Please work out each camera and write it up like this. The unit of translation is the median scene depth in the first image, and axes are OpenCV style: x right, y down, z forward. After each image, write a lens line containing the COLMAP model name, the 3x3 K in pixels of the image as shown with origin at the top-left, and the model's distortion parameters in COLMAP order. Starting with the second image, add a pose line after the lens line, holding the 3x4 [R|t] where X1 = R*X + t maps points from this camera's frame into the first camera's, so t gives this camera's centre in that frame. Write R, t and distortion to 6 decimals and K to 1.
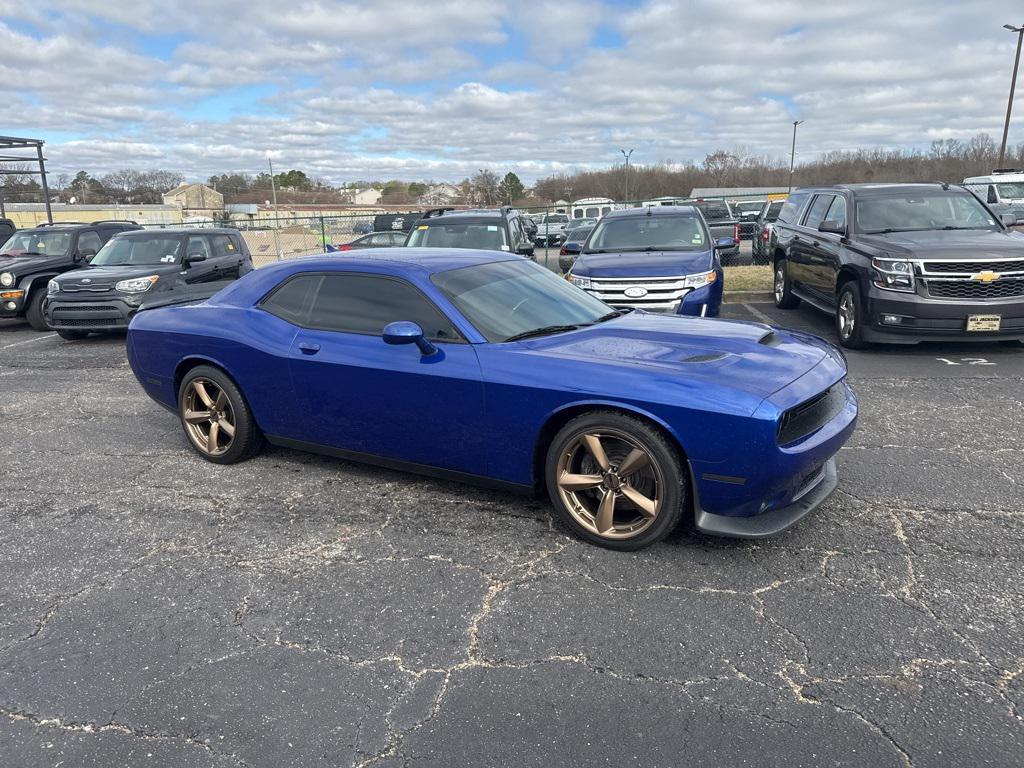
lens RADIAL K [[715.6, 0, 512.7], [0, 715.6, 395.4], [0, 0, 1]] dist [0.046286, -0.056637]
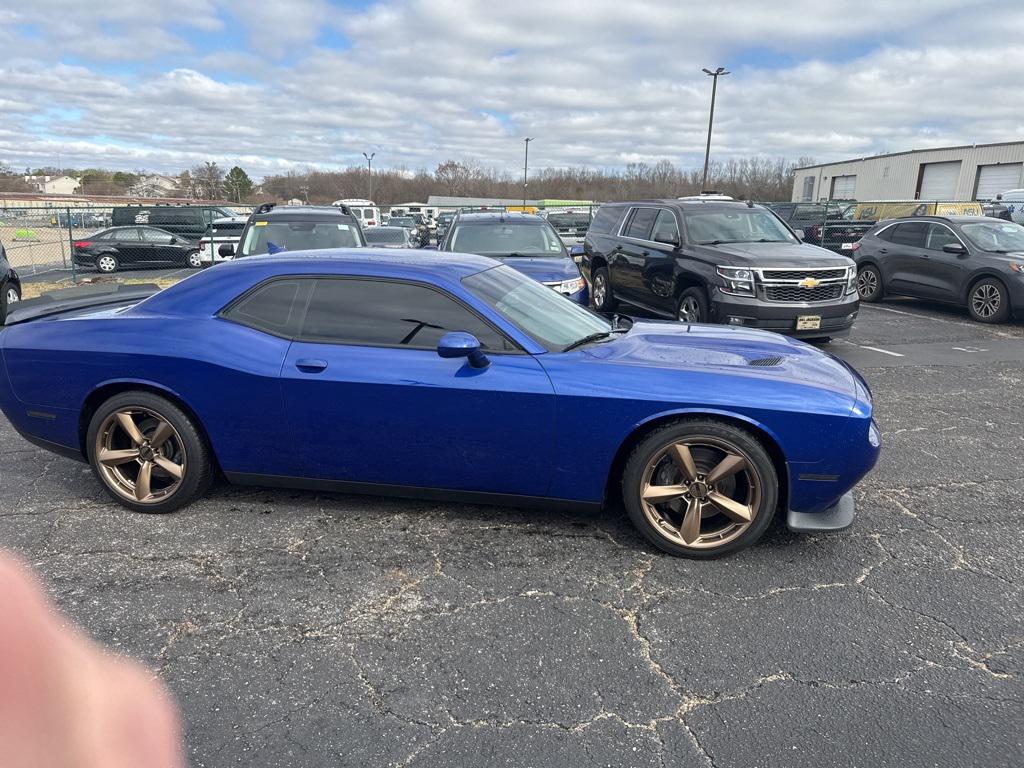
lens RADIAL K [[713.9, 0, 508.2], [0, 713.9, 386.7], [0, 0, 1]] dist [0.063314, -0.079878]
pose [[0.938788, -0.044817, 0.341568, -0.201903], [0.050312, 0.998707, -0.007241, -0.012865], [-0.340802, 0.023983, 0.939829, 0.073847]]
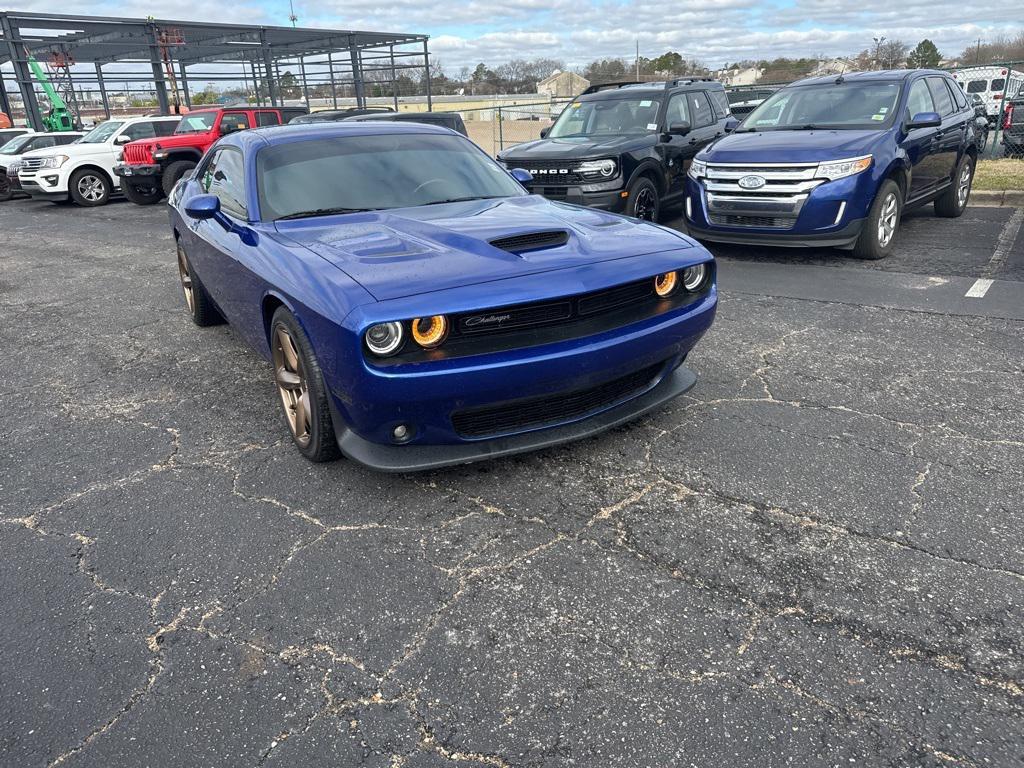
lens RADIAL K [[712.5, 0, 515.8], [0, 712.5, 406.7], [0, 0, 1]] dist [0.021977, -0.036583]
pose [[0.880462, 0.166298, -0.443996, 0.368429], [-0.093588, 0.979002, 0.181095, -0.019039], [0.464789, -0.117895, 0.877538, 0.153521]]
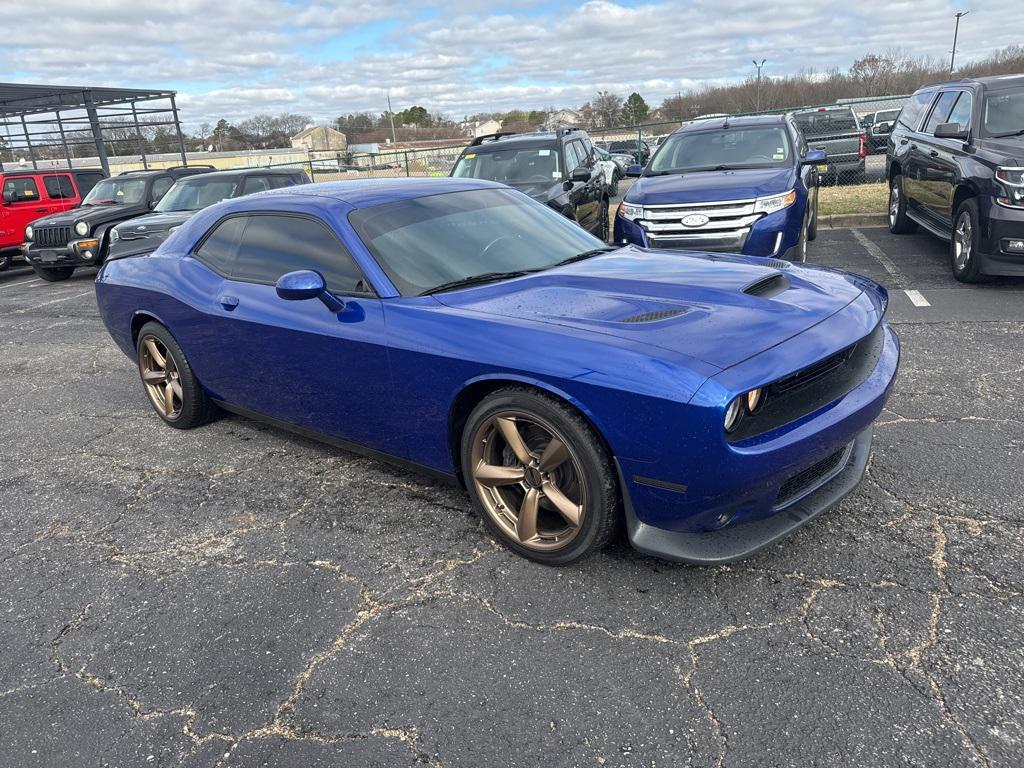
lens RADIAL K [[721.2, 0, 513.2], [0, 721.2, 387.3], [0, 0, 1]] dist [0.025612, -0.035769]
pose [[0.985610, 0.004394, -0.168980, 0.114174], [0.009022, 0.996870, 0.078544, -0.017256], [0.168797, -0.078938, 0.982485, 0.111478]]
